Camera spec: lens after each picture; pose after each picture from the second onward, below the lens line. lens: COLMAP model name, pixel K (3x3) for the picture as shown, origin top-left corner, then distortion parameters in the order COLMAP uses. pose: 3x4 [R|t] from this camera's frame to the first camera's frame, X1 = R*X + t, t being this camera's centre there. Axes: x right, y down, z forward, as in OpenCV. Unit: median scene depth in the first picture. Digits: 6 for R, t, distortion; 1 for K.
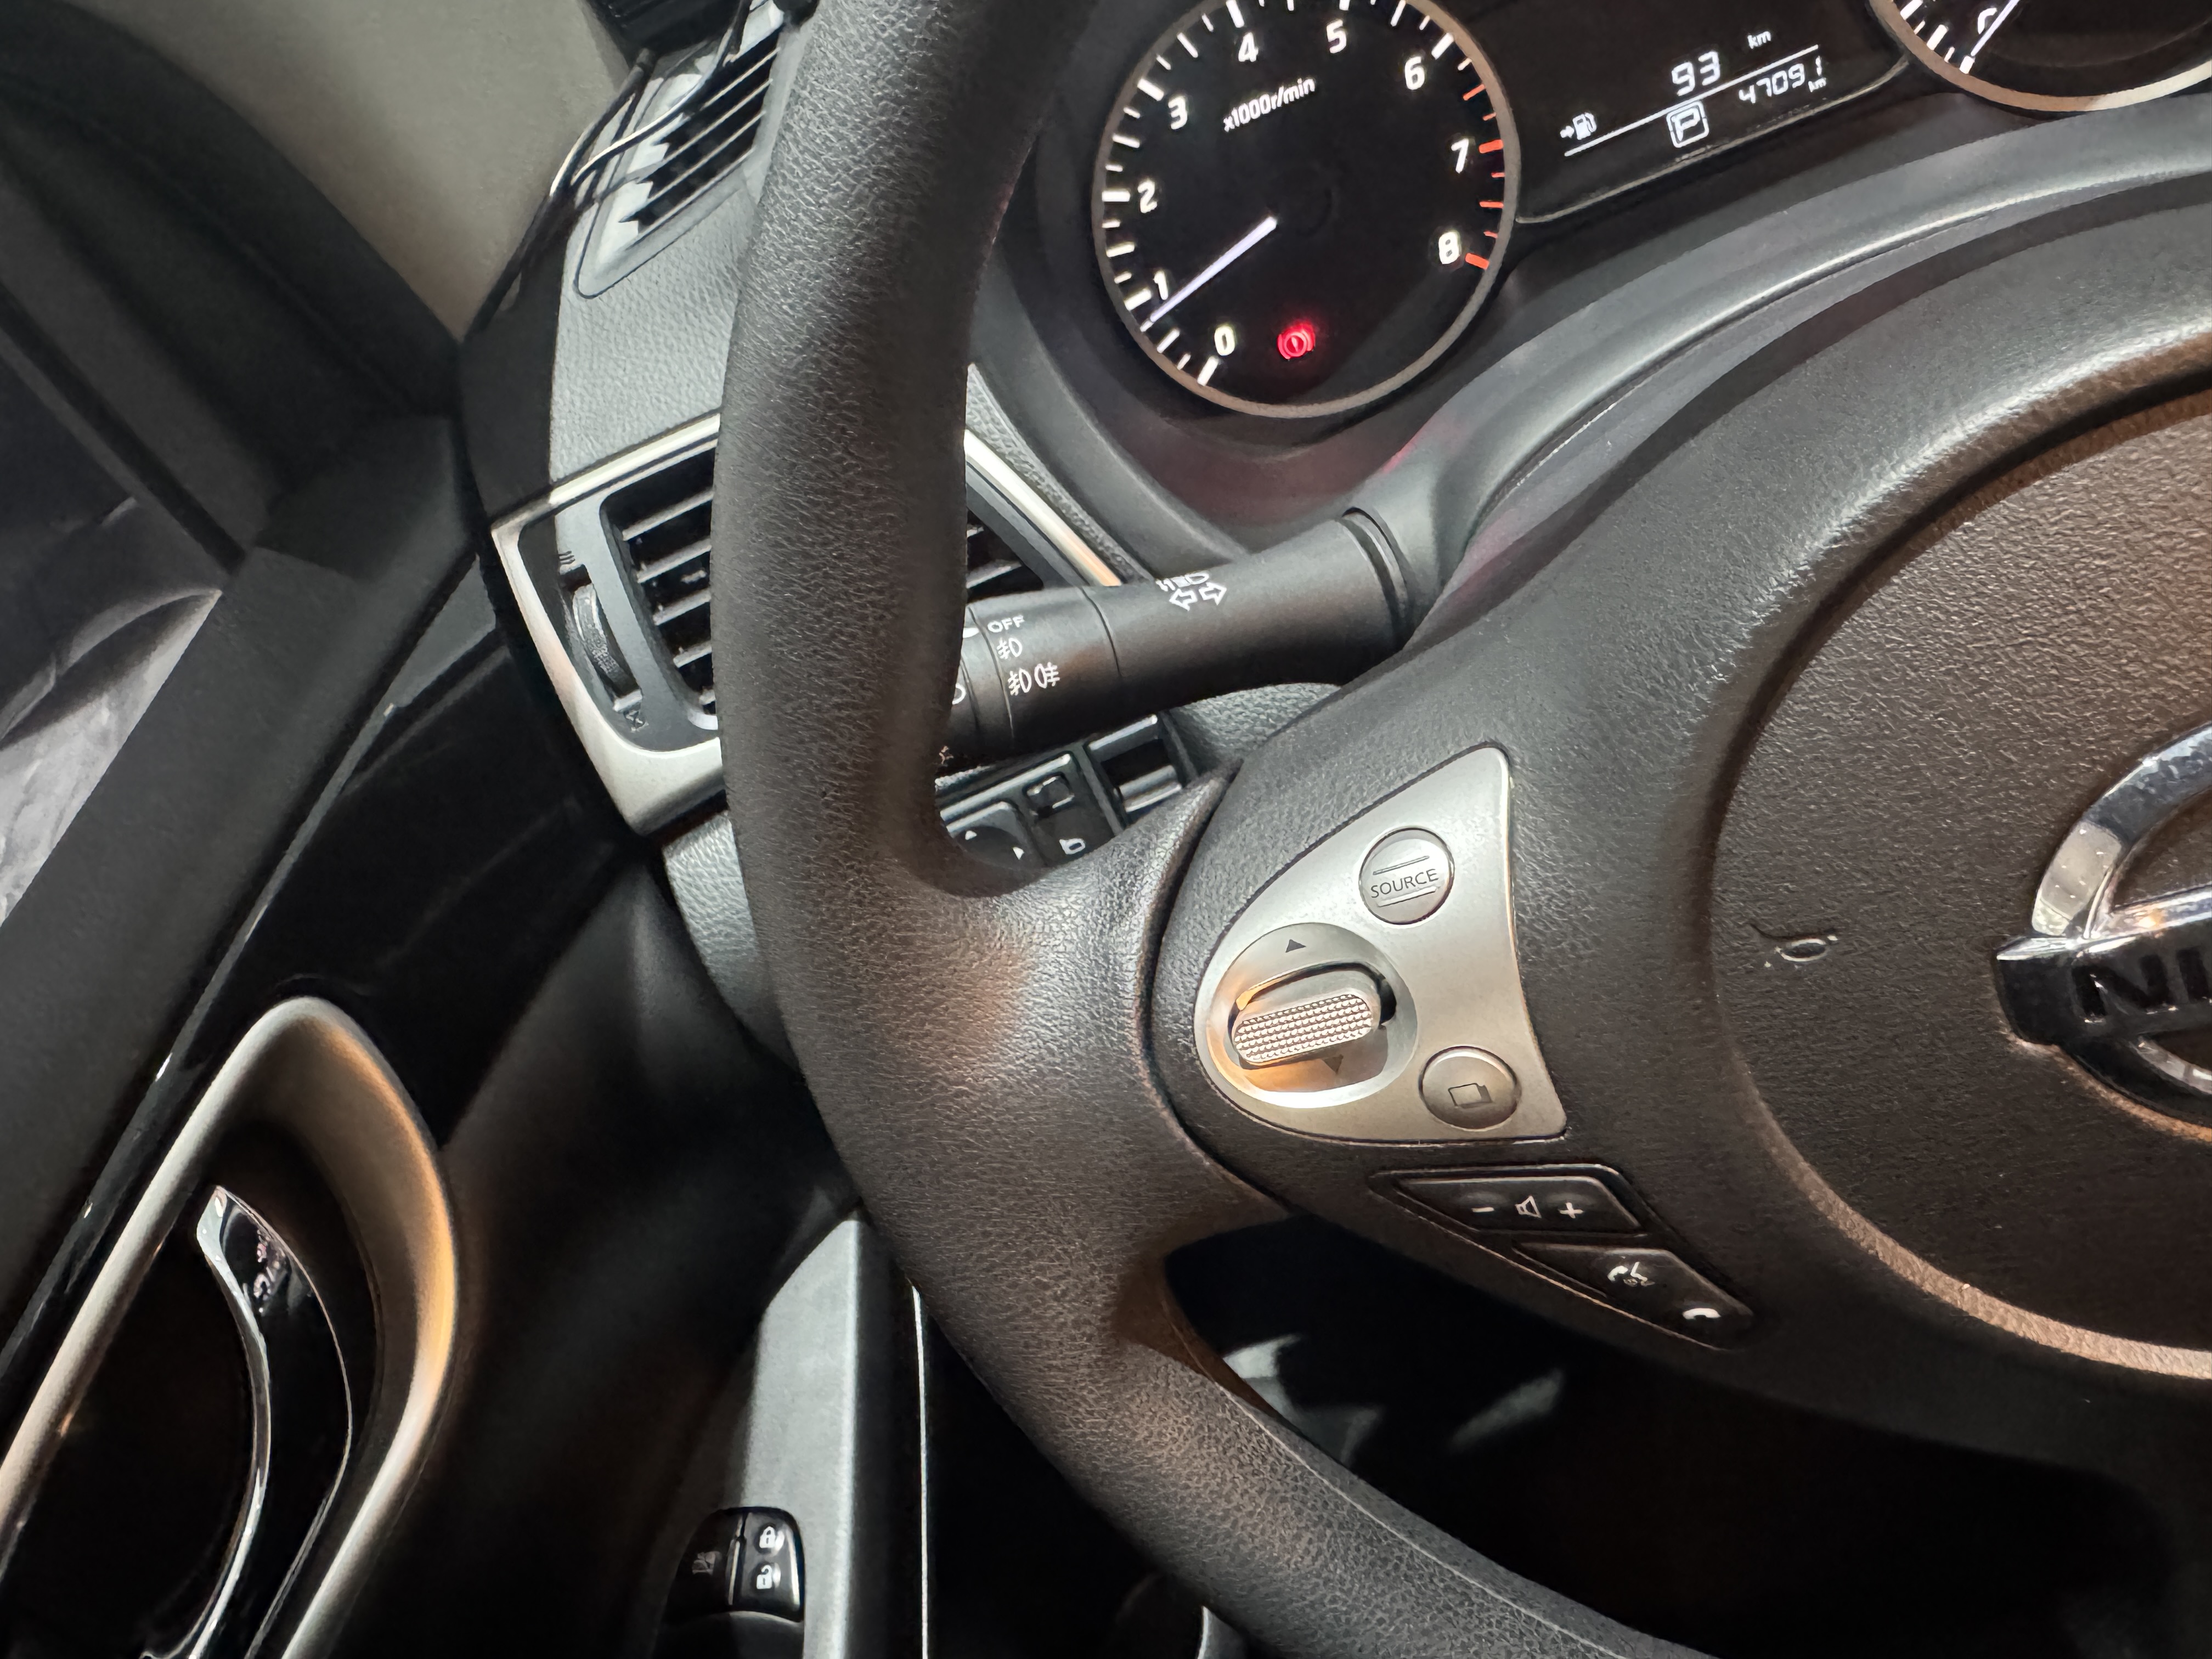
lens RADIAL K [[1548.8, 0, 1004.0], [0, 1548.8, 833.7], [0, 0, 1]] dist [0.003221, 0.001549]
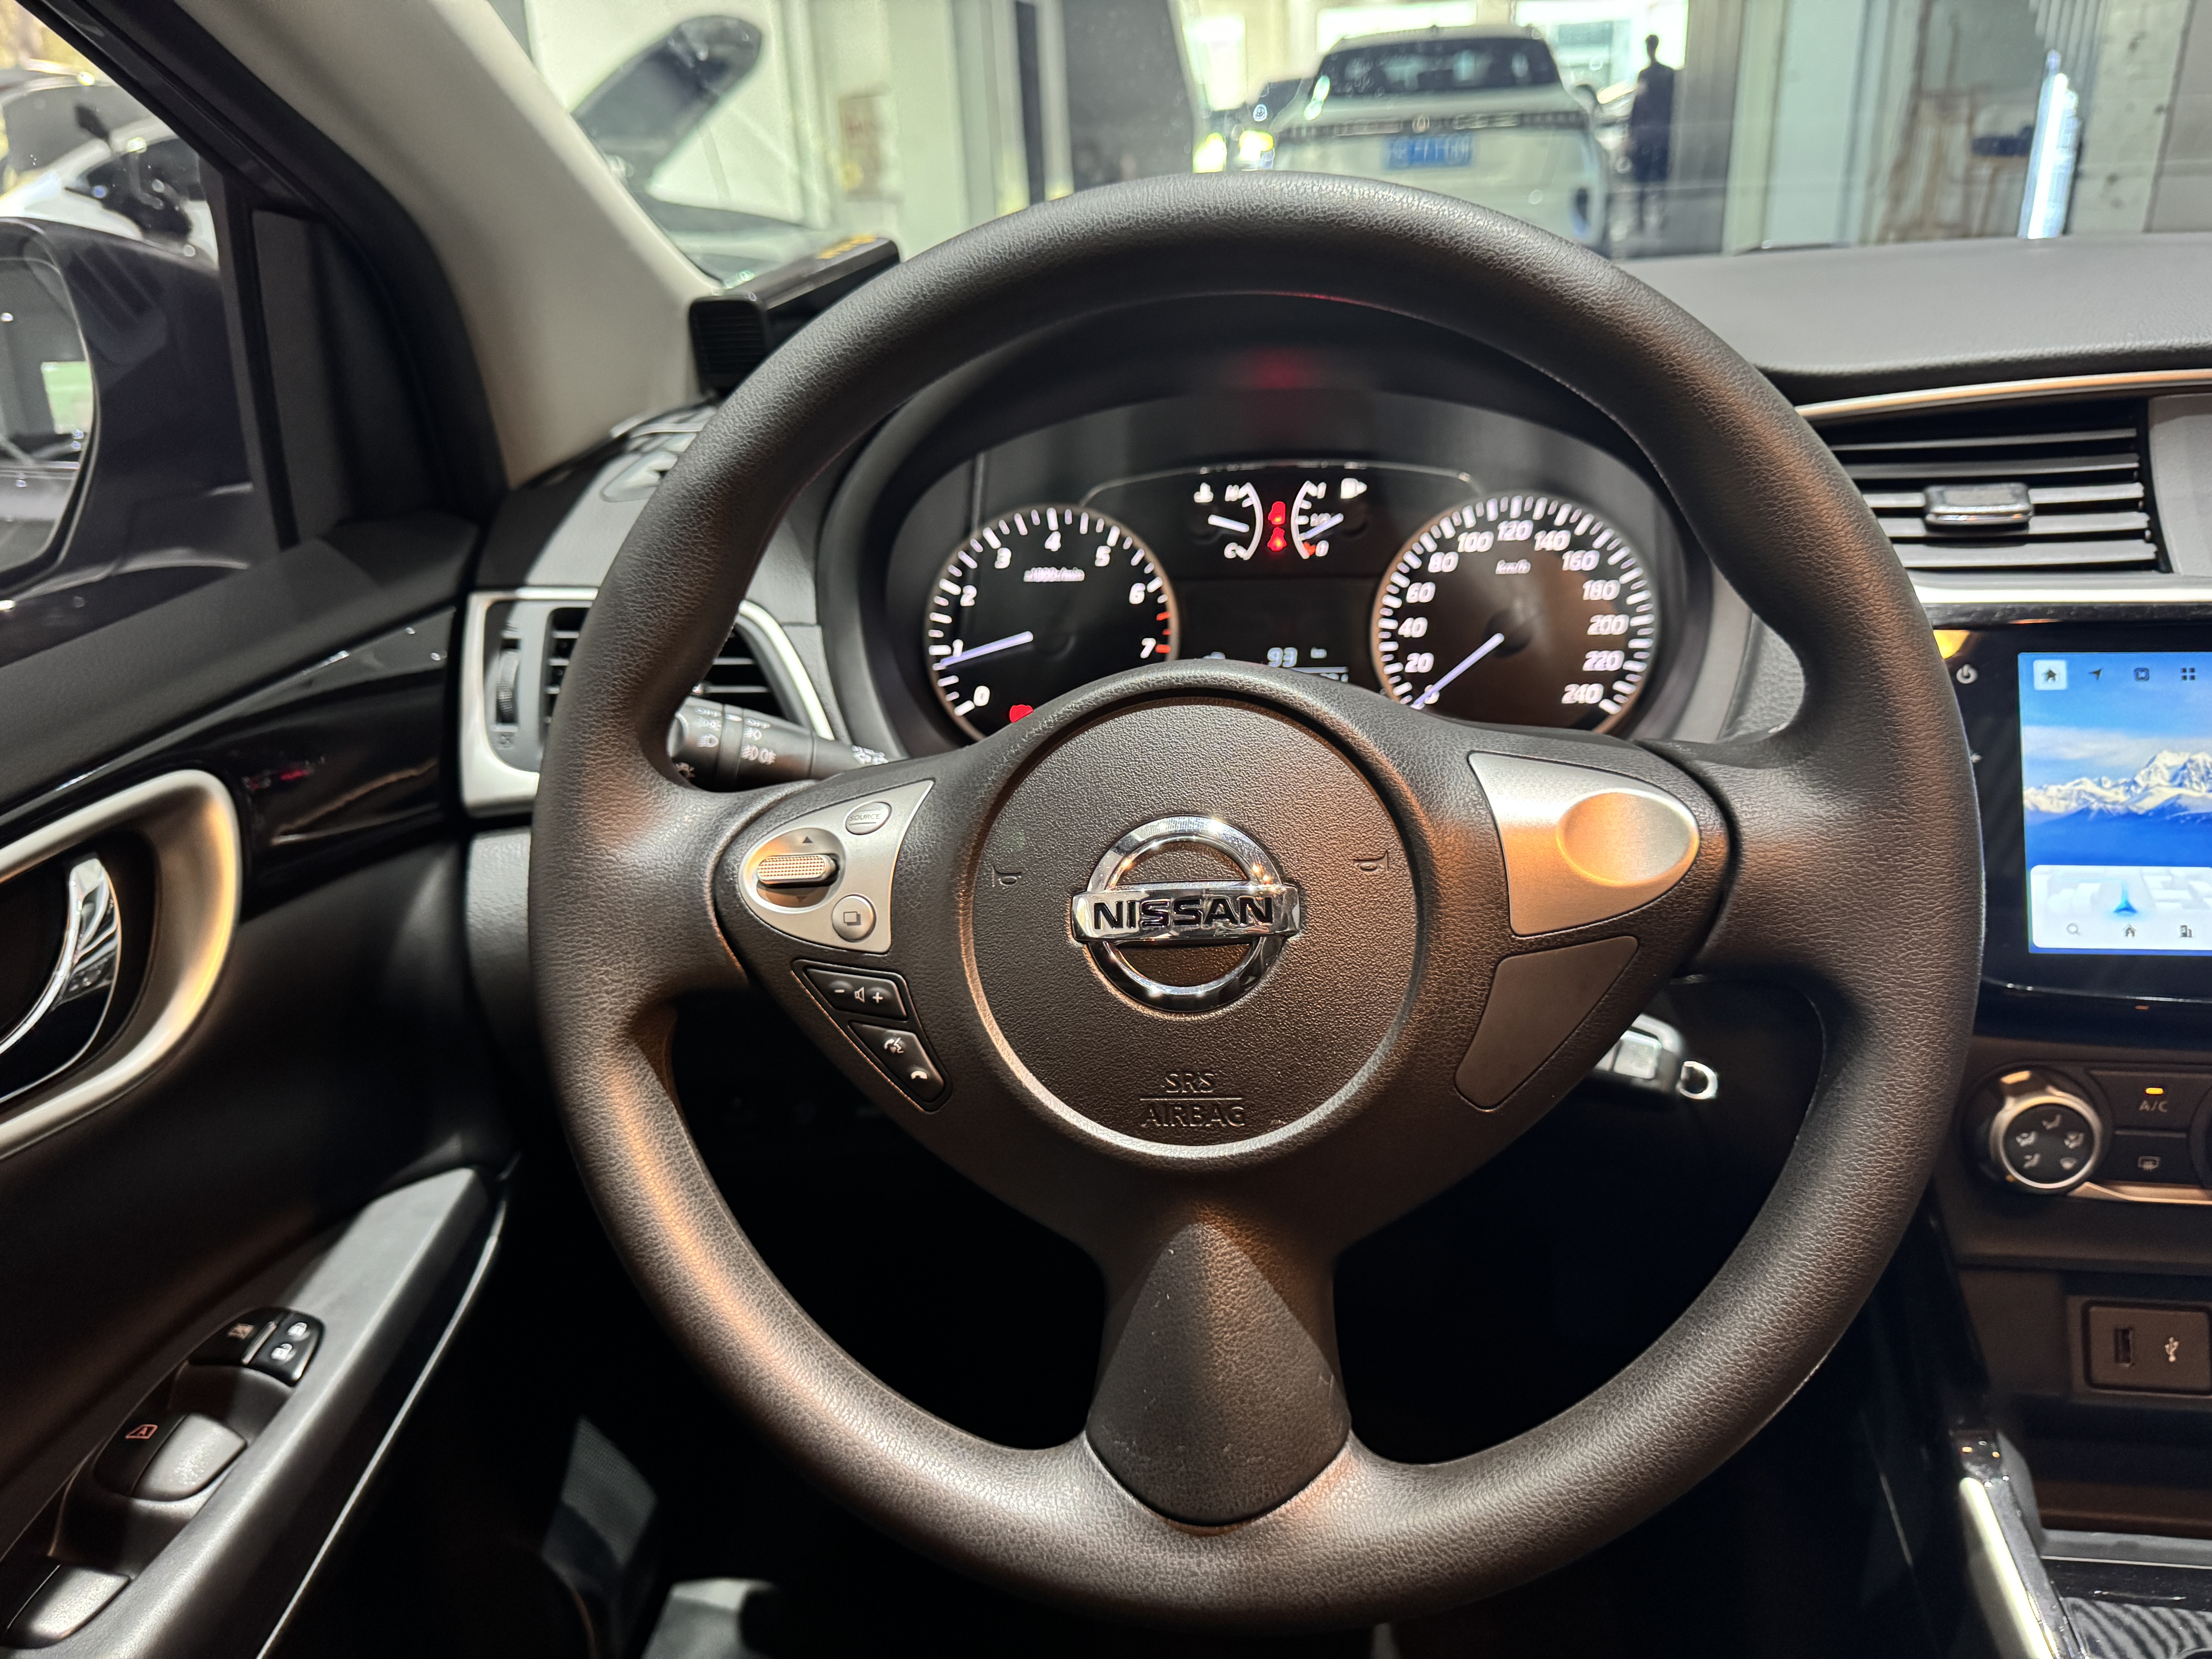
lens RADIAL K [[1582.5, 0, 1106.0], [0, 1582.5, 829.5], [0, 0, 1]] dist [0.084692, -0.139185]
pose [[0.914074, 0.396181, 0.086650, 0.186763], [-0.346013, 0.873323, -0.342903, 0.327232], [-0.211525, 0.283457, 0.935366, -0.515943]]
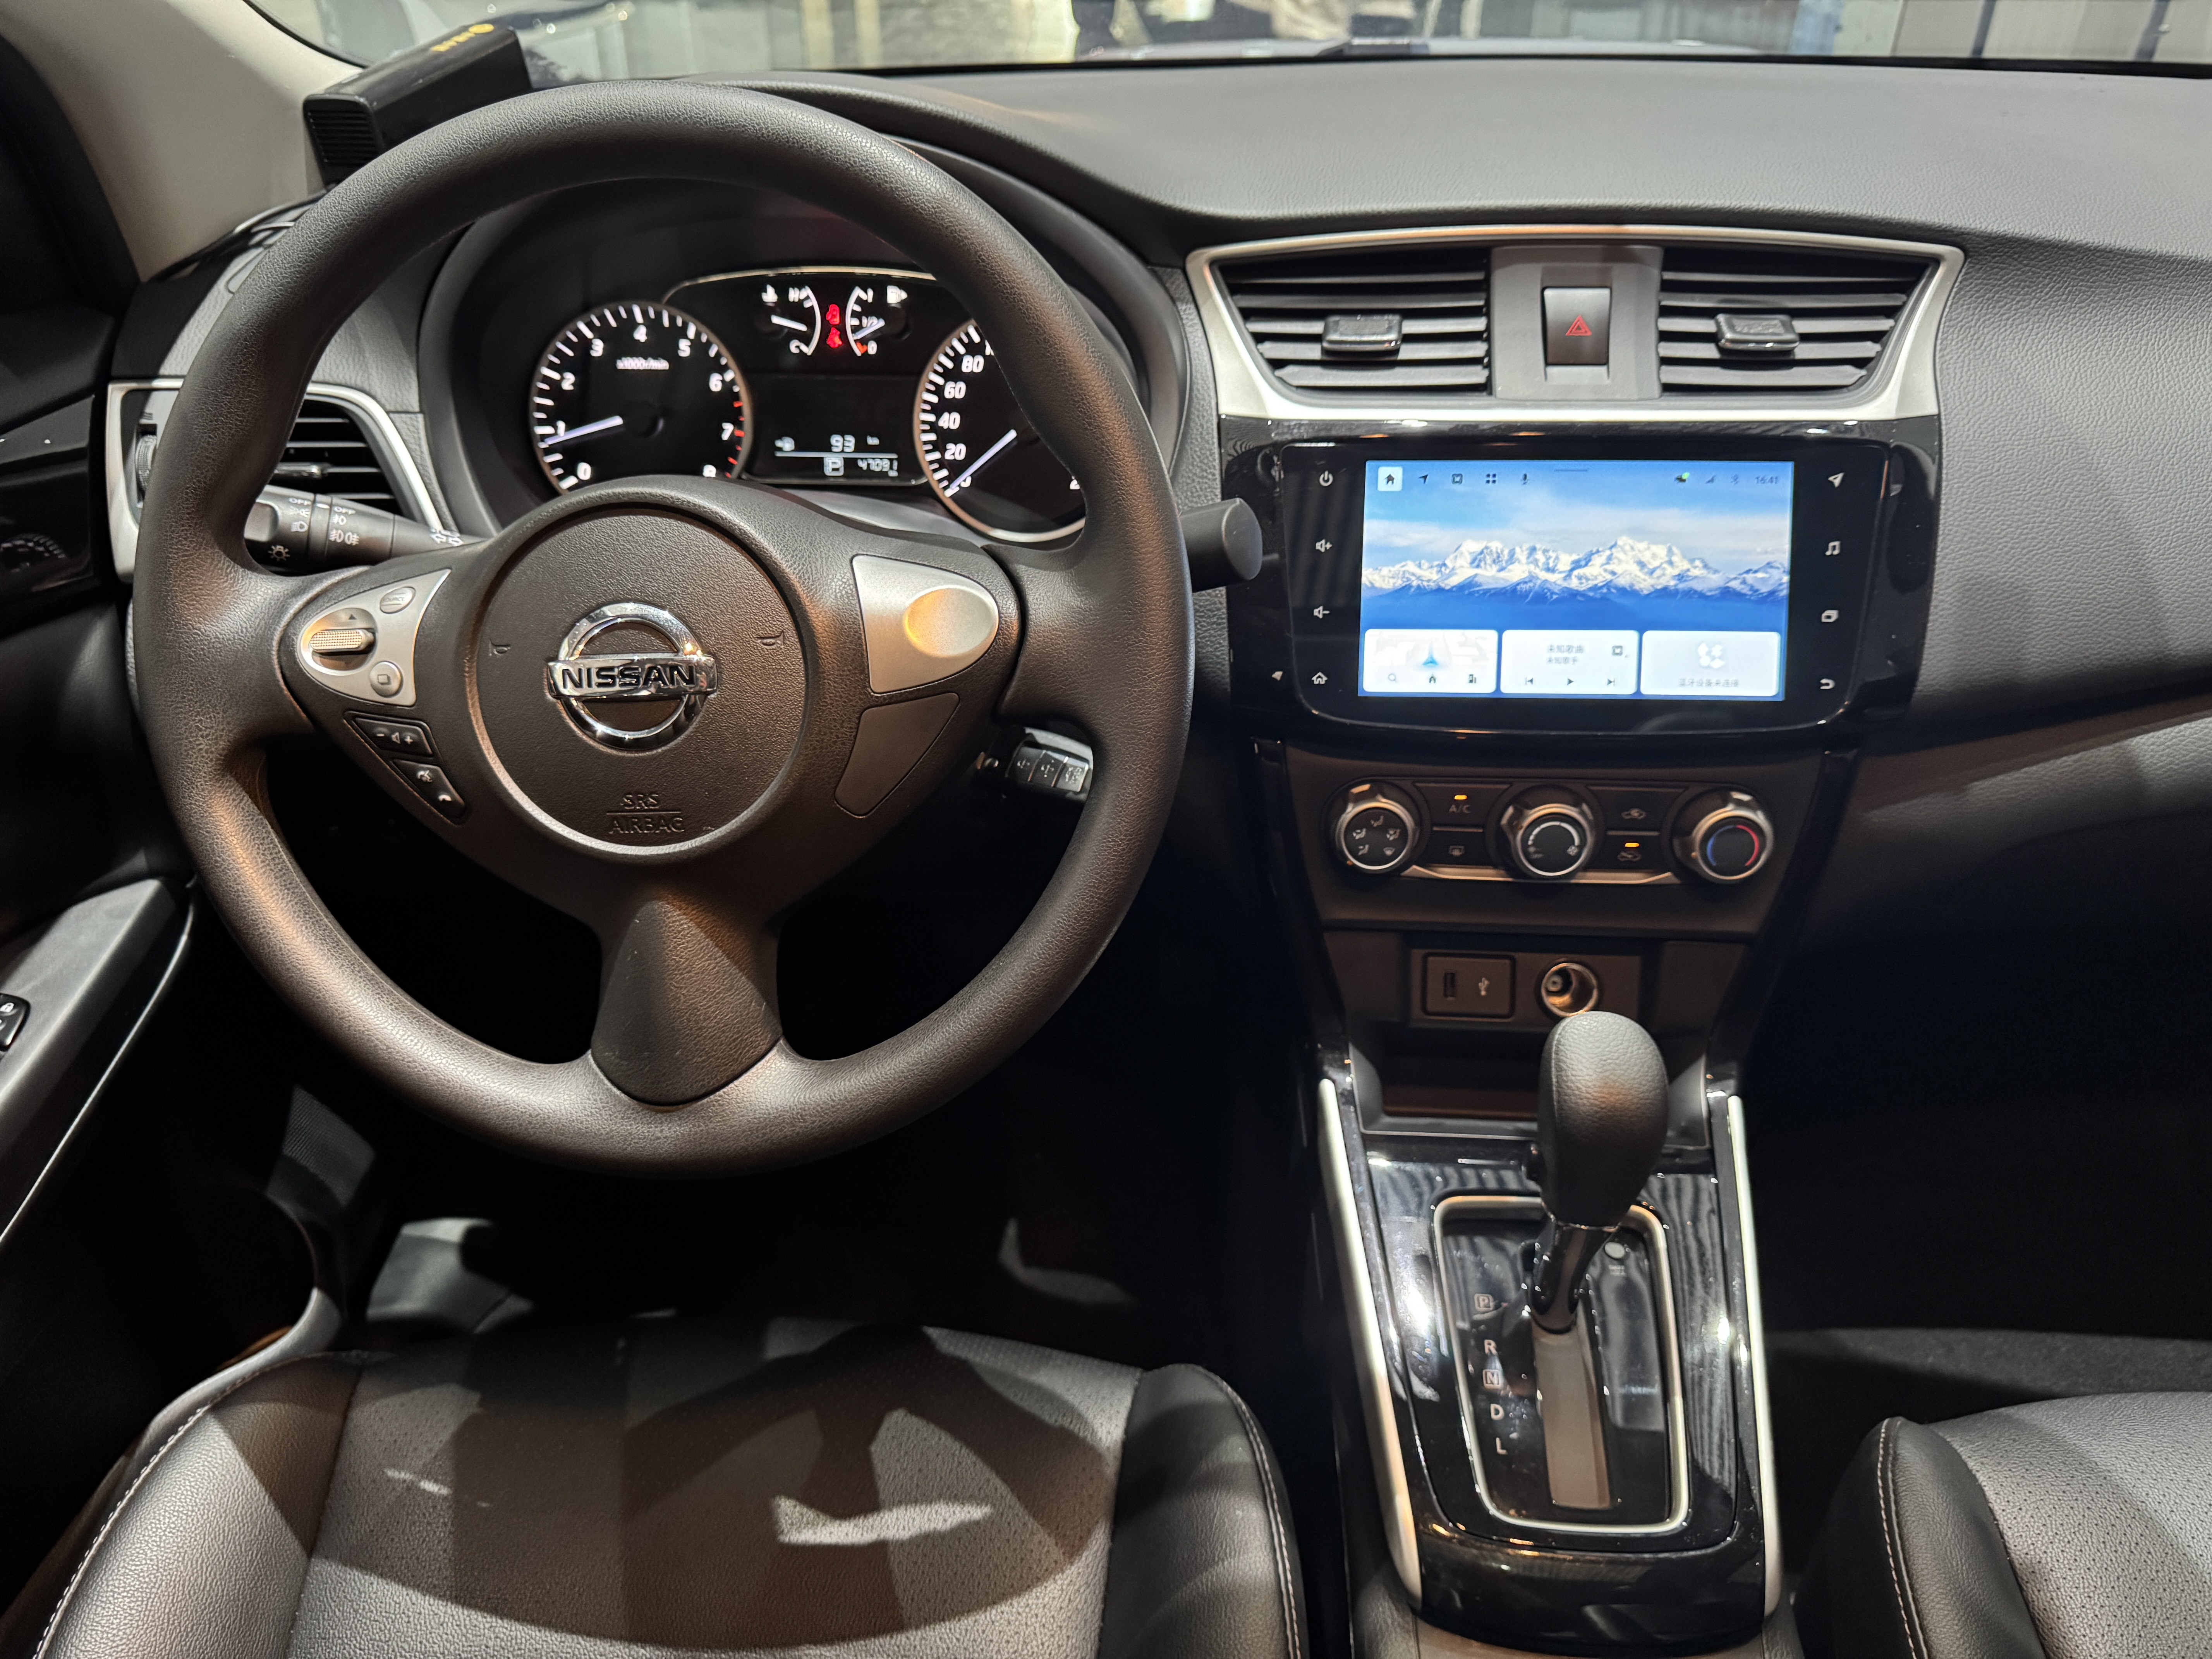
lens RADIAL K [[1576.0, 0, 1089.2], [0, 1576.0, 836.7], [0, 0, 1]] dist [0.125264, -0.246987]
pose [[0.900233, 0.360964, 0.243487, 0.401974], [-0.312961, 0.925222, -0.214524, 0.308008], [-0.302714, 0.116919, 0.945883, -0.942101]]
